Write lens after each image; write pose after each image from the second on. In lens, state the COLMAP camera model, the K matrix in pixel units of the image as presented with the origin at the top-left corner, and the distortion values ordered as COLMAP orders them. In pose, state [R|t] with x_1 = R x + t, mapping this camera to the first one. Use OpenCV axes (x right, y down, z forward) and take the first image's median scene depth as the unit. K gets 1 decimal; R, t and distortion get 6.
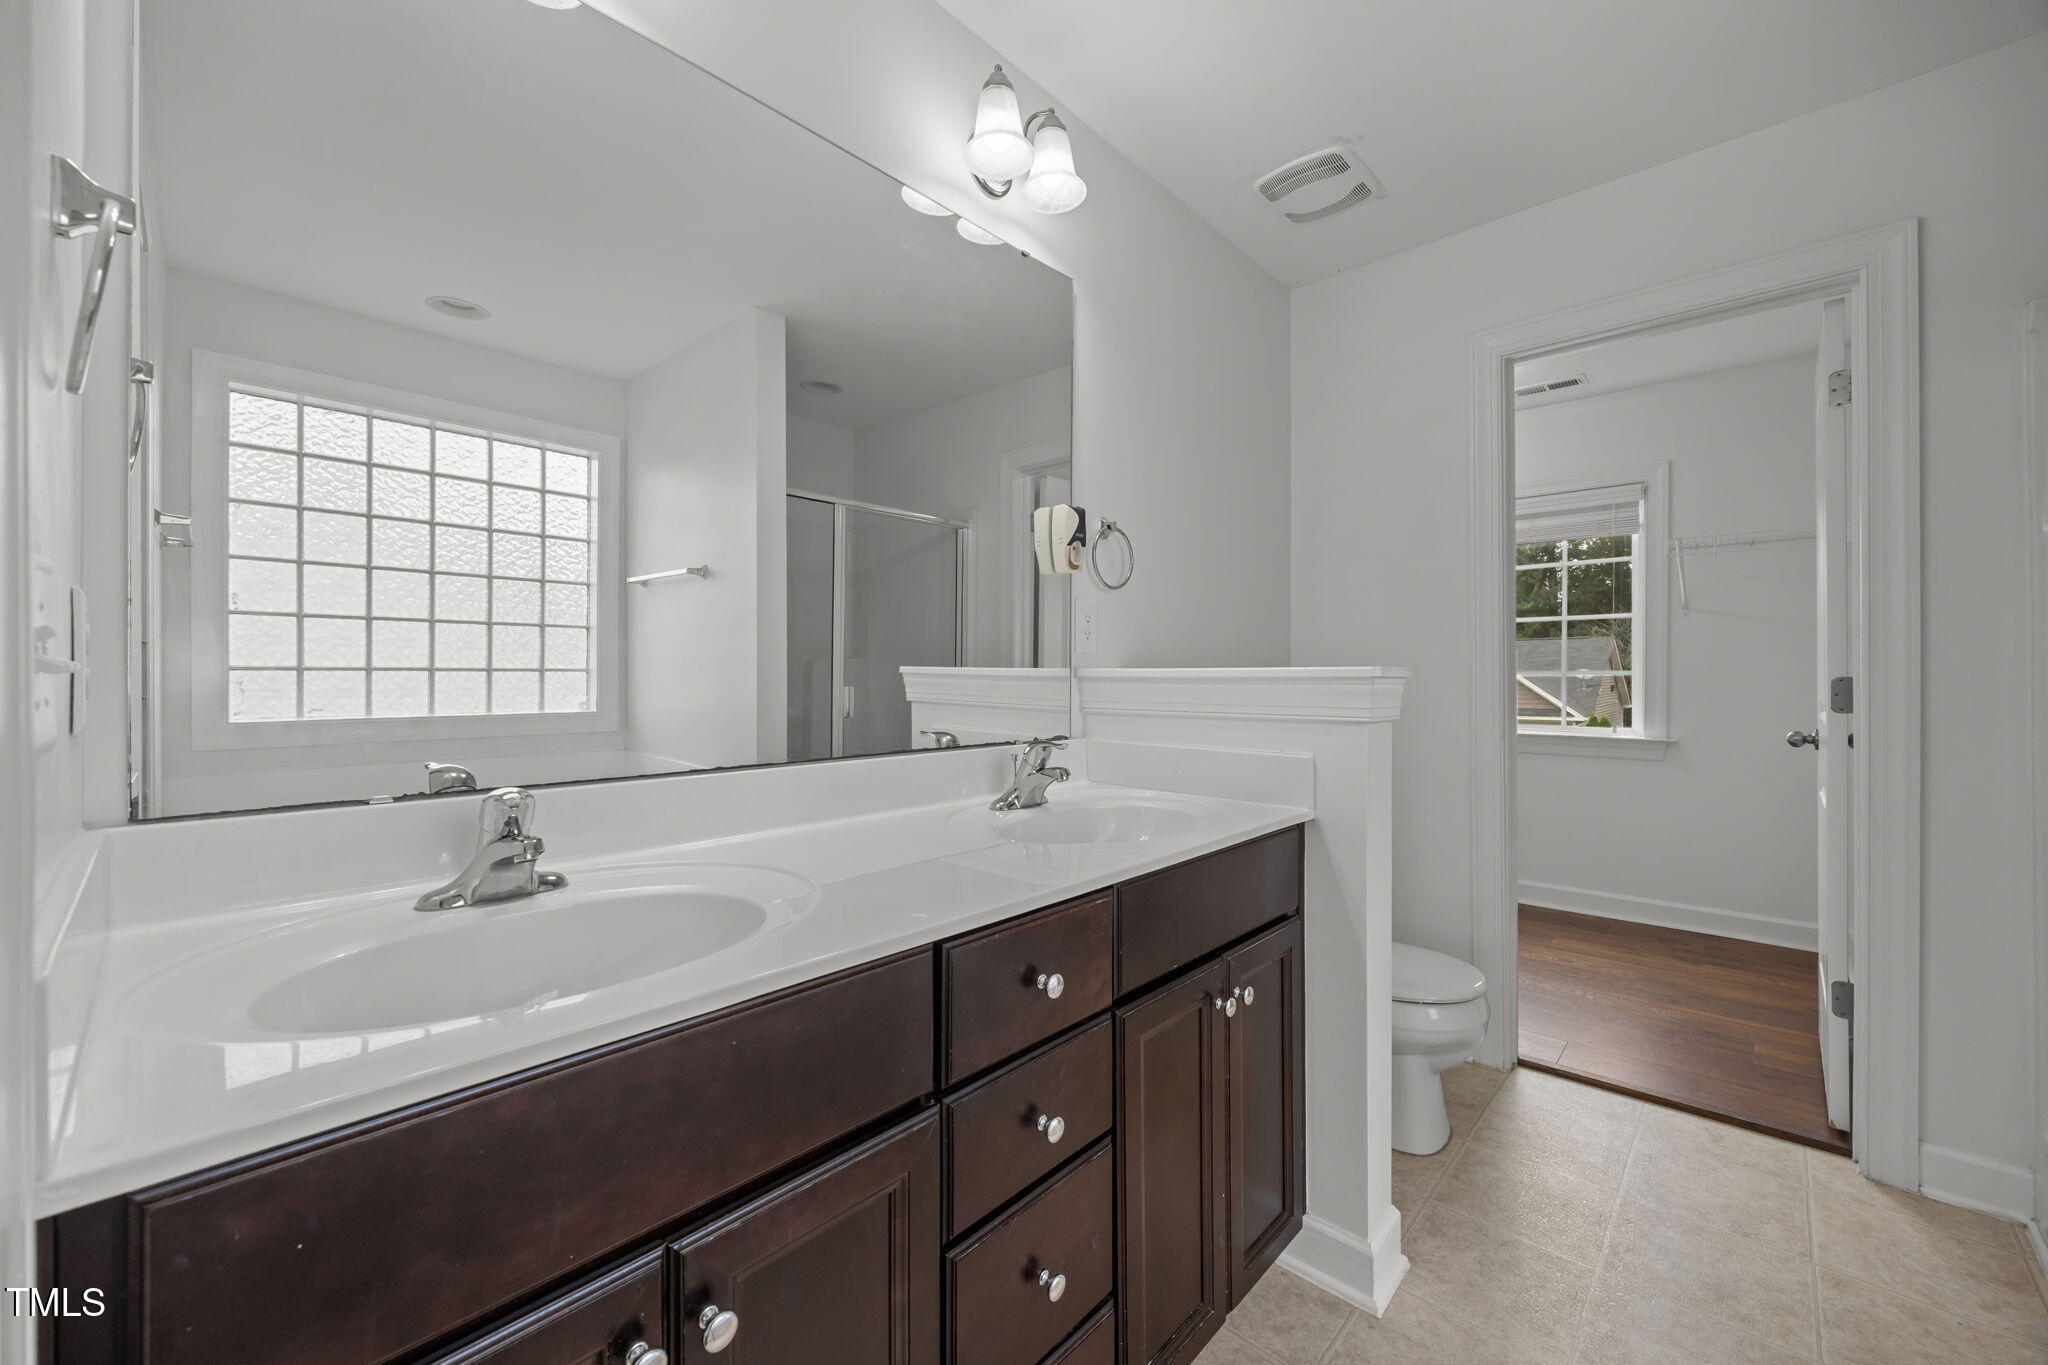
lens RADIAL K [[773.8, 0, 1030.5], [0, 773.8, 681.3], [0, 0, 1]] dist [-0.007359, 0.000259]
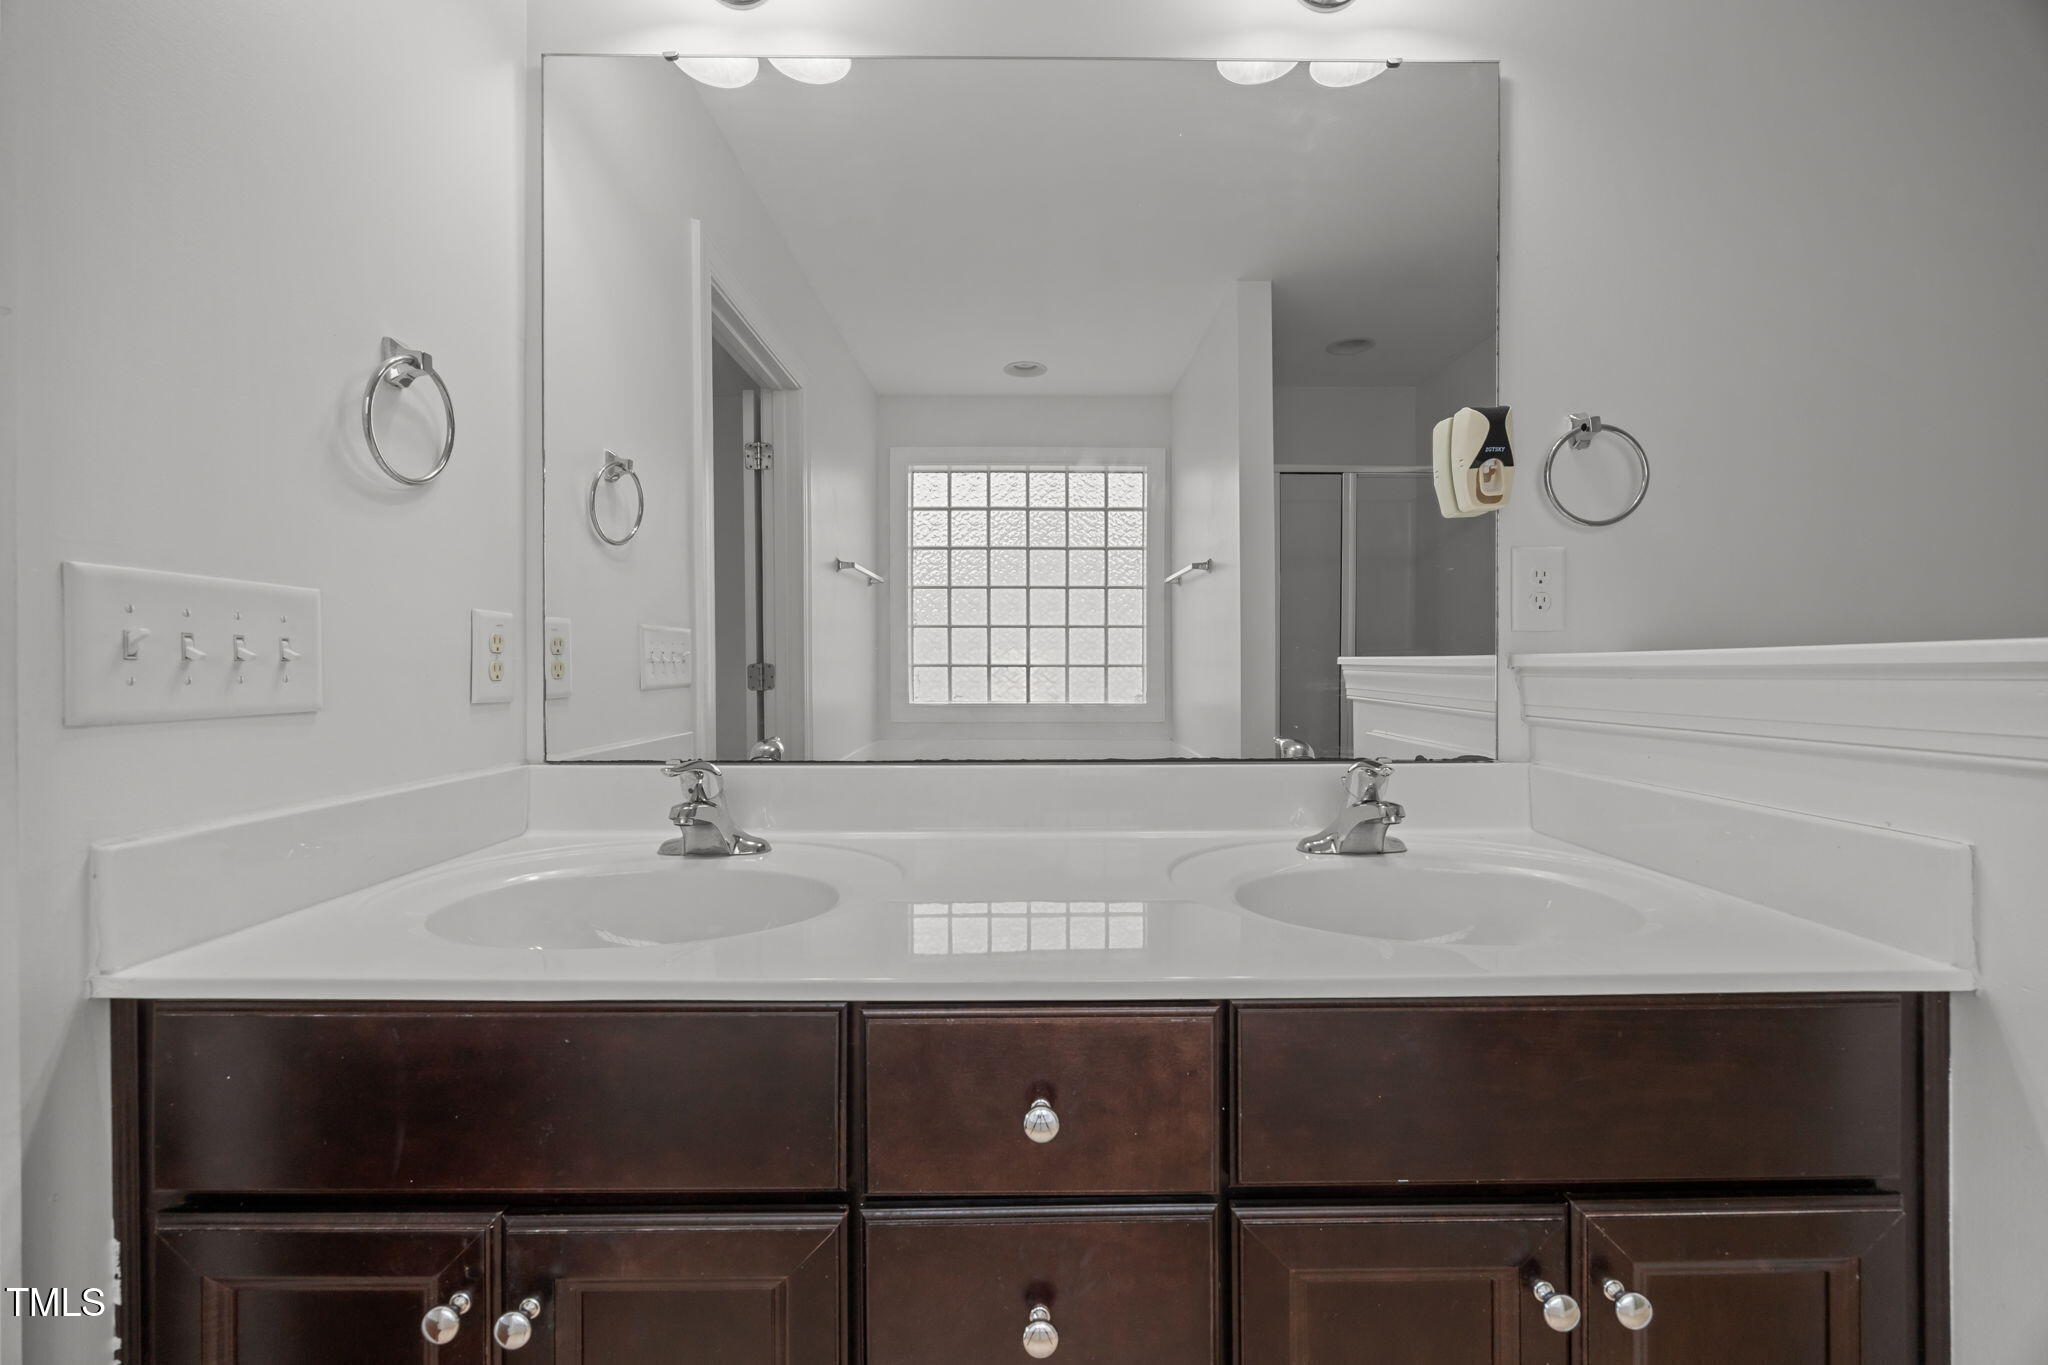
lens RADIAL K [[773.8, 0, 1044.4], [0, 773.8, 677.5], [0, 0, 1]] dist [-0.007359, 0.000259]
pose [[0.695116, 0.003892, -0.718887, 0.162590], [-0.003806, 0.999991, 0.001733, 0.001840], [0.718888, 0.001531, 0.695125, 0.170207]]
